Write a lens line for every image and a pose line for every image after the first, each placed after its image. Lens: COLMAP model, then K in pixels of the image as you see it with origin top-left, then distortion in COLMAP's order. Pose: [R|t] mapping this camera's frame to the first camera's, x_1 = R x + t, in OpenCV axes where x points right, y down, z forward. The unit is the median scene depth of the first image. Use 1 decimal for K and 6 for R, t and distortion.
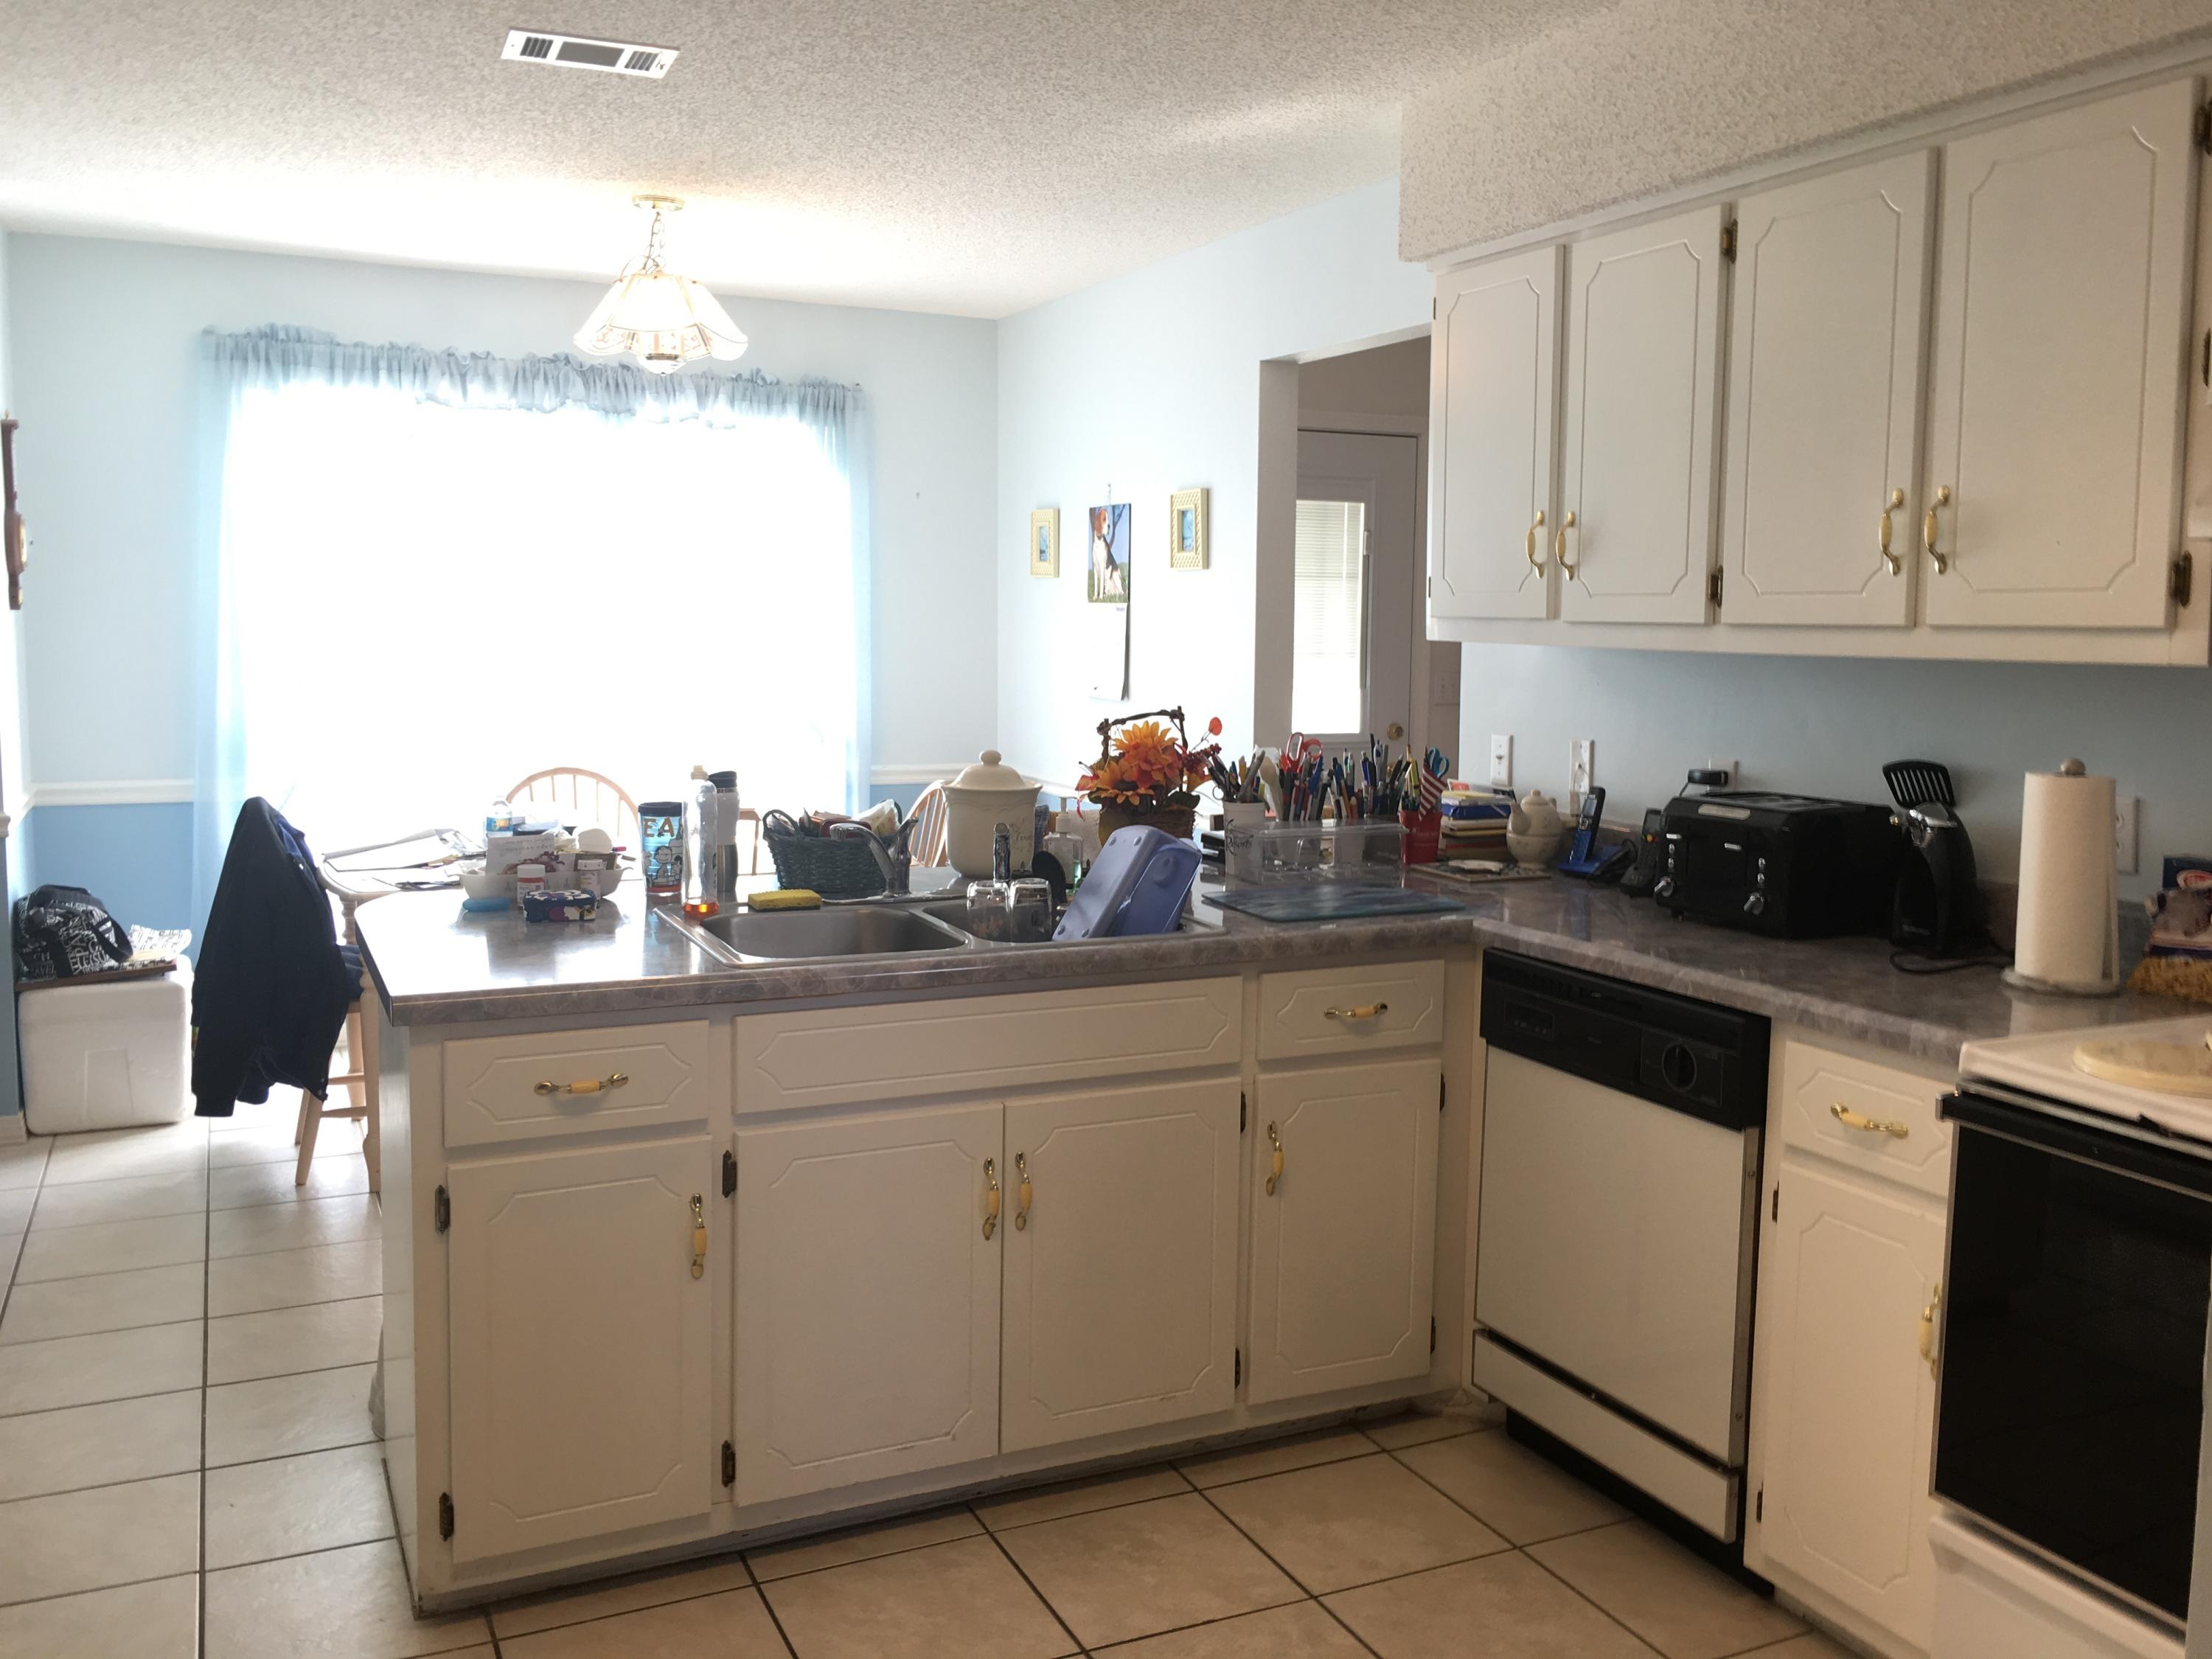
lens RADIAL K [[1874.4, 0, 1127.3], [0, 1874.4, 797.8], [0, 0, 1]] dist [0.076128, -0.100639]
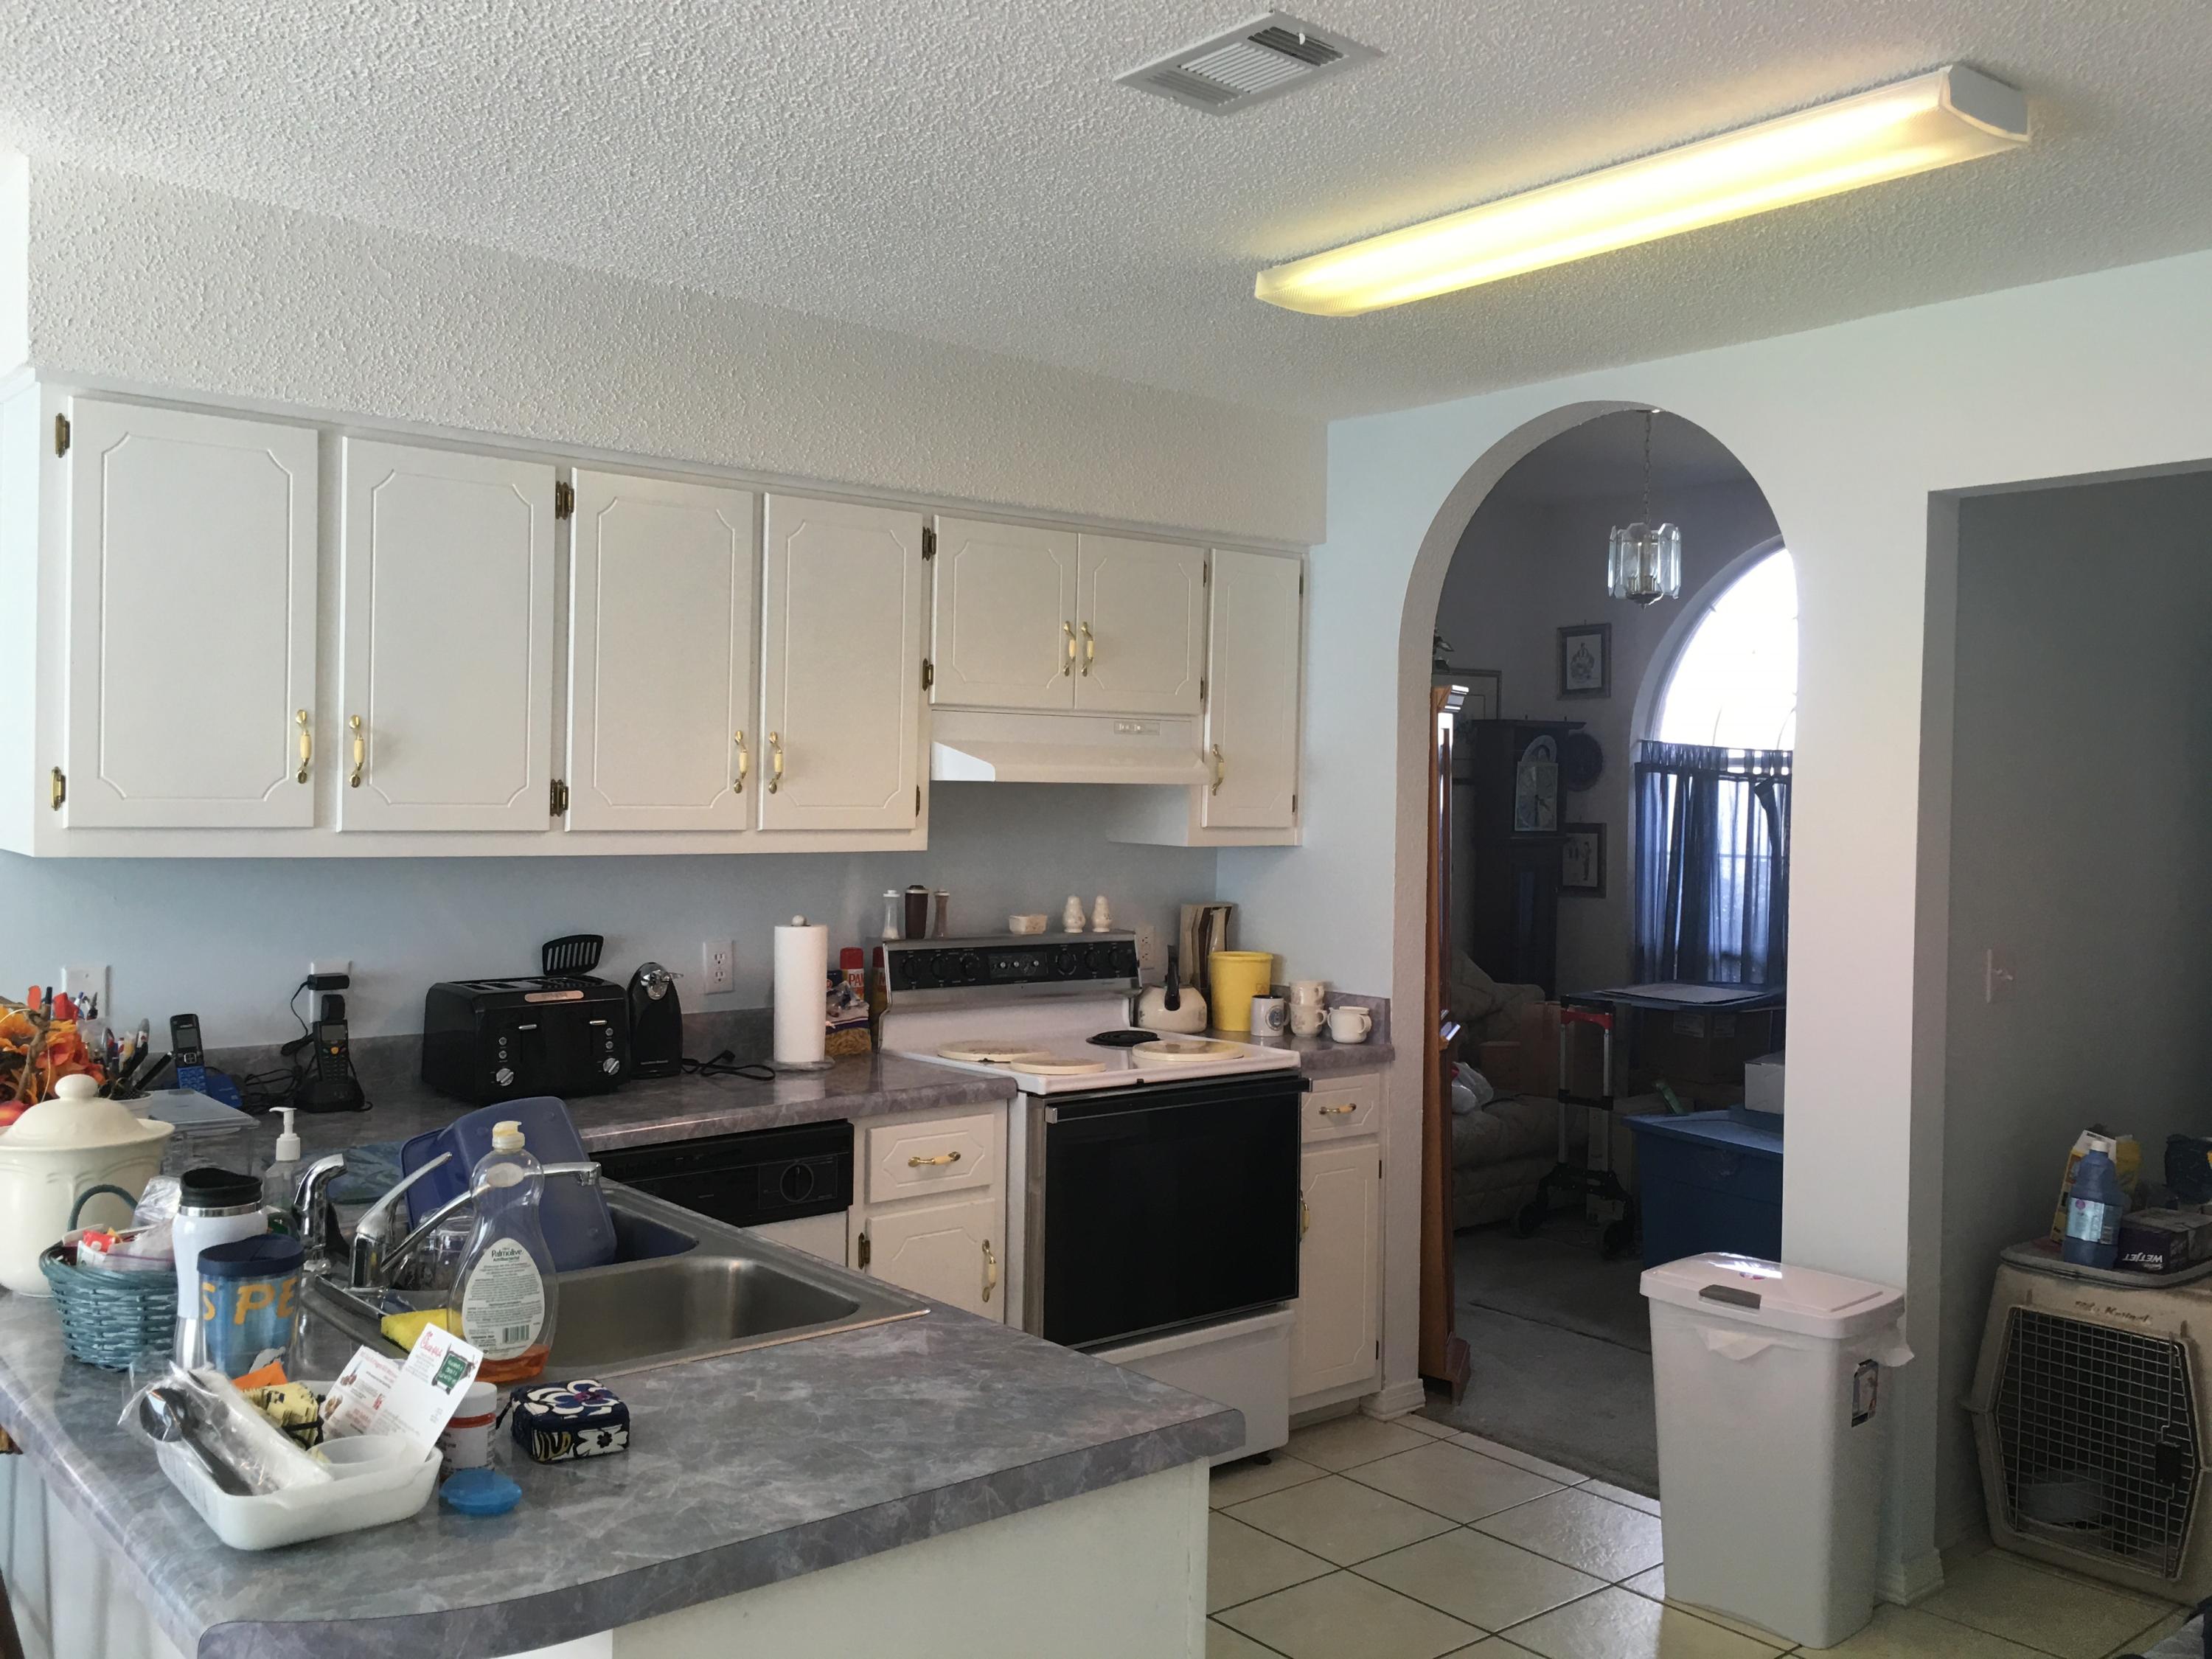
lens RADIAL K [[1874.4, 0, 1101.9], [0, 1874.4, 820.5], [0, 0, 1]] dist [0.076128, -0.100639]
pose [[-0.247056, -0.031500, 0.968489, -0.868192], [0.076965, 0.995676, 0.052018, -0.133184], [-0.965940, 0.087391, -0.243563, 0.970906]]
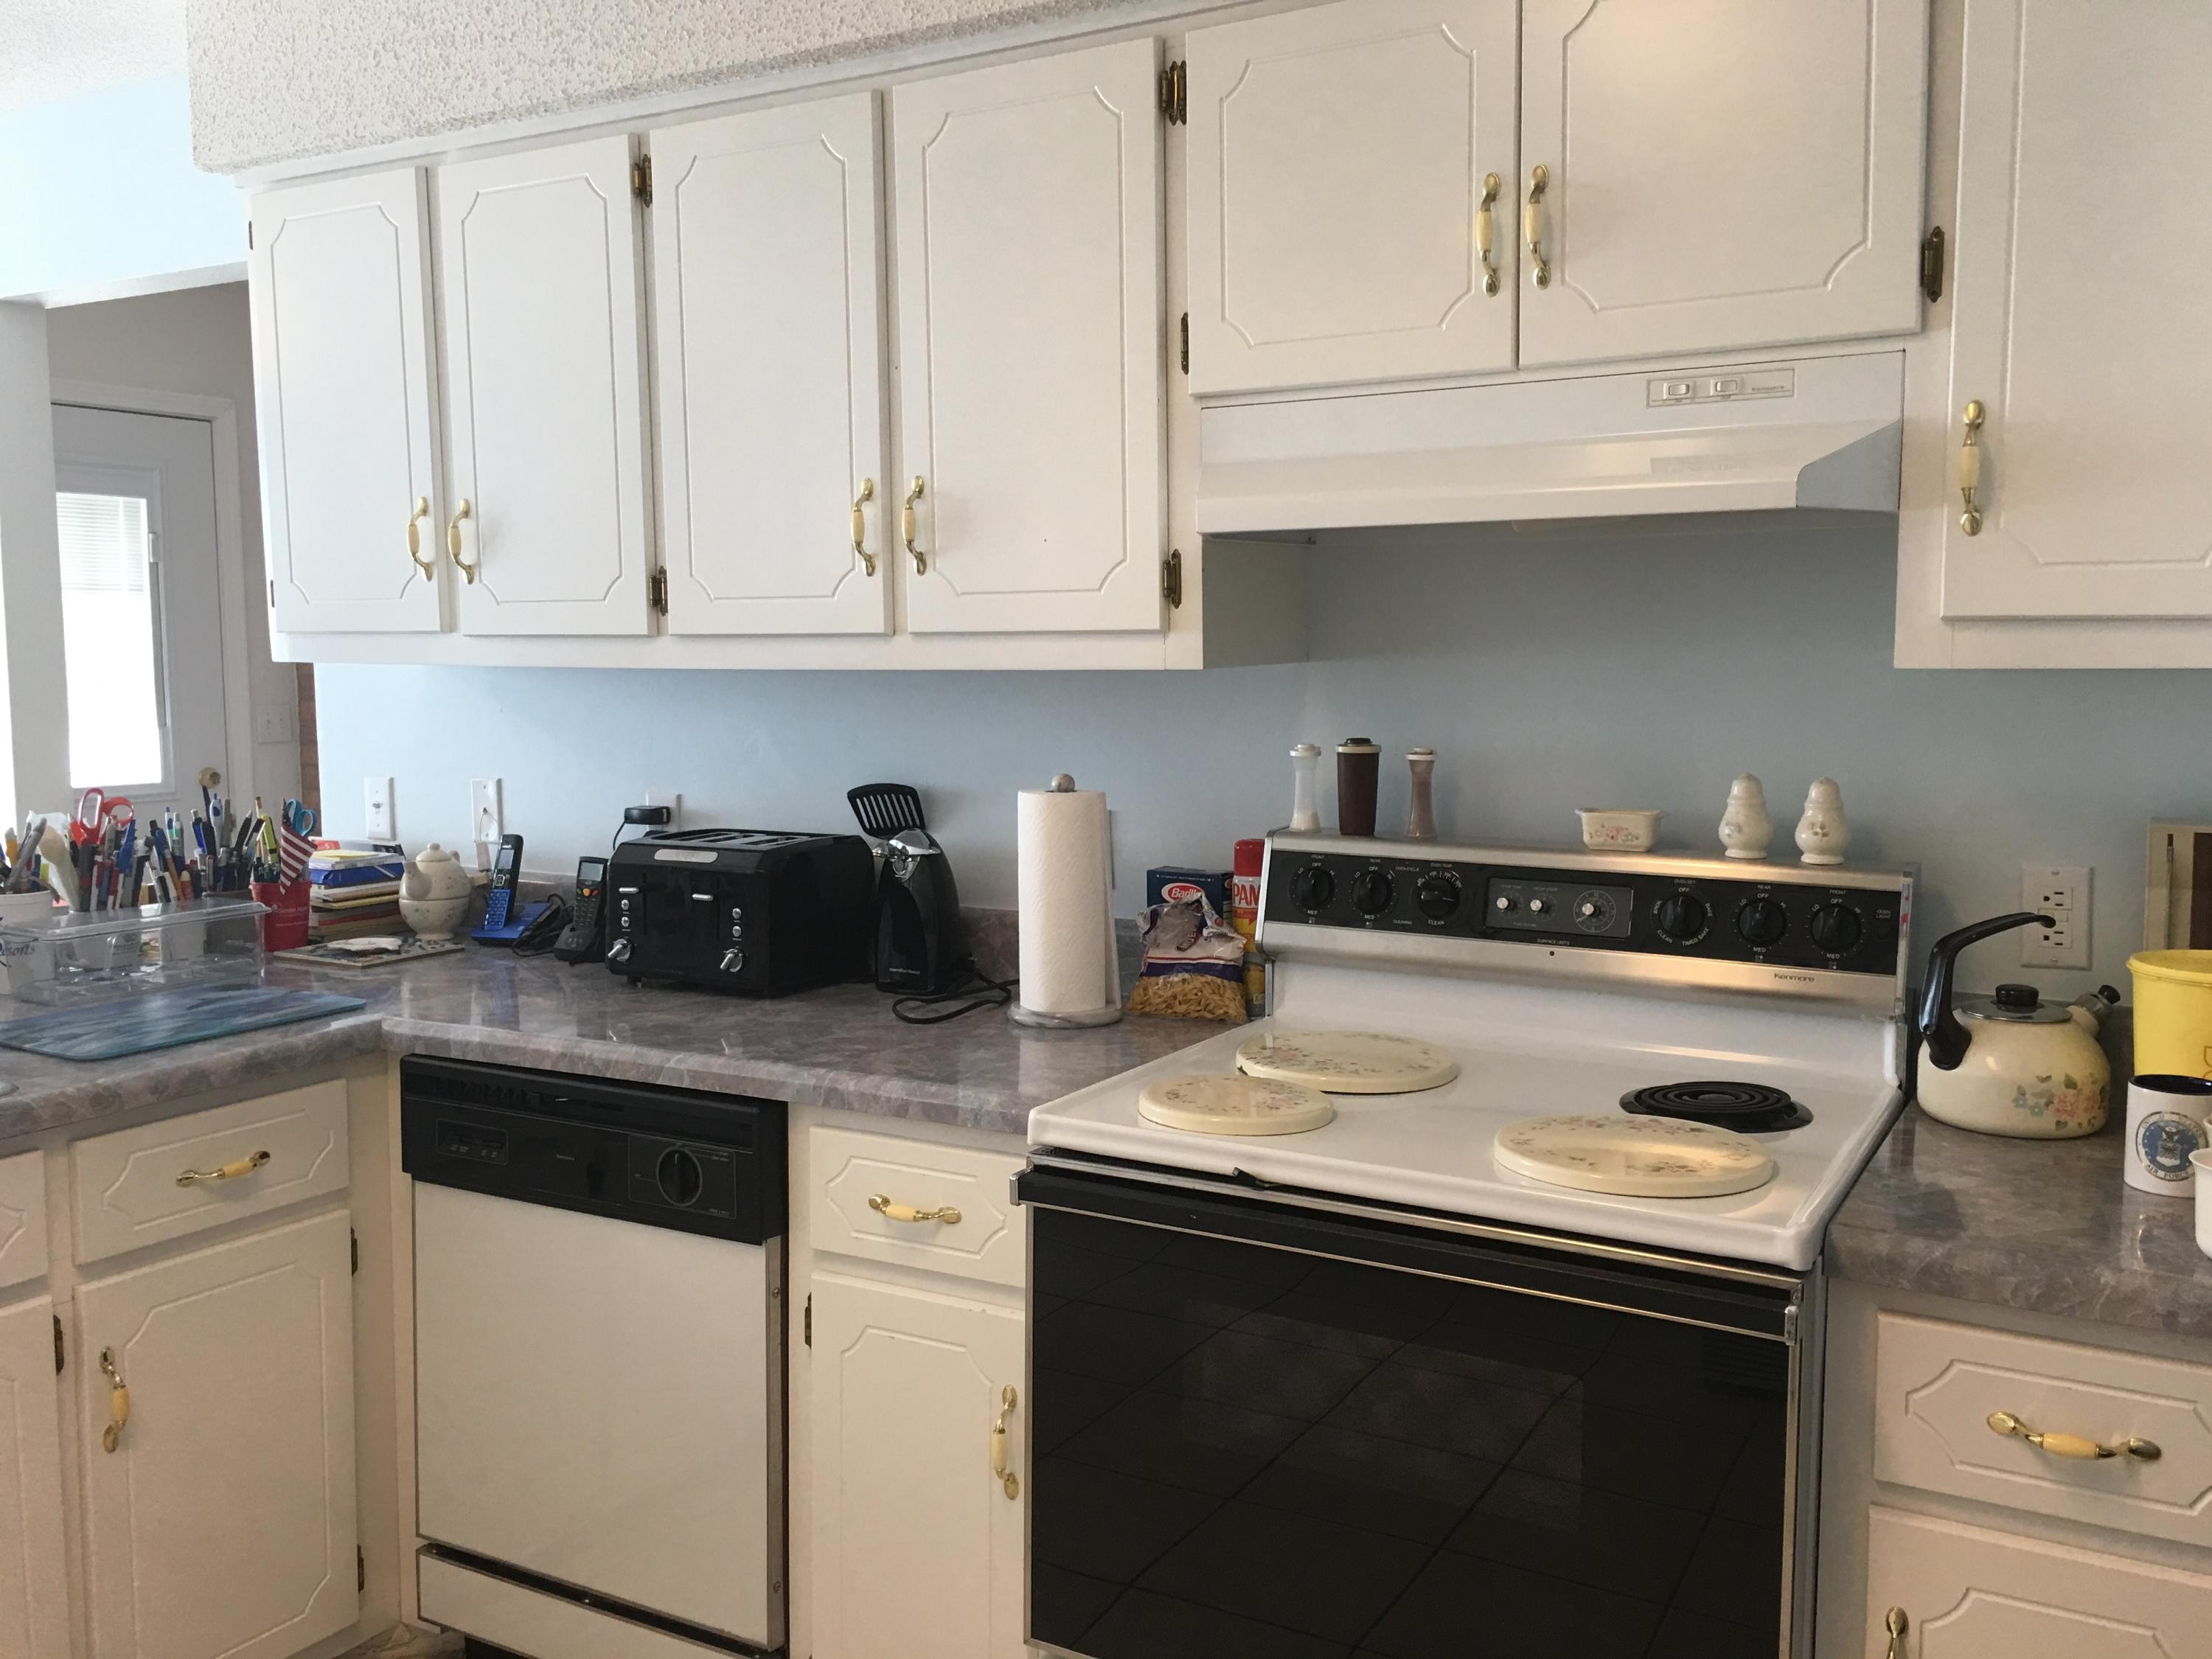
lens RADIAL K [[1874.4, 0, 1122.7], [0, 1874.4, 806.2], [0, 0, 1]] dist [0.076128, -0.100639]
pose [[0.821141, -0.063894, 0.567138, -0.001044], [0.069312, 0.997523, 0.012027, -0.011727], [-0.566501, 0.029434, 0.823535, 0.194390]]
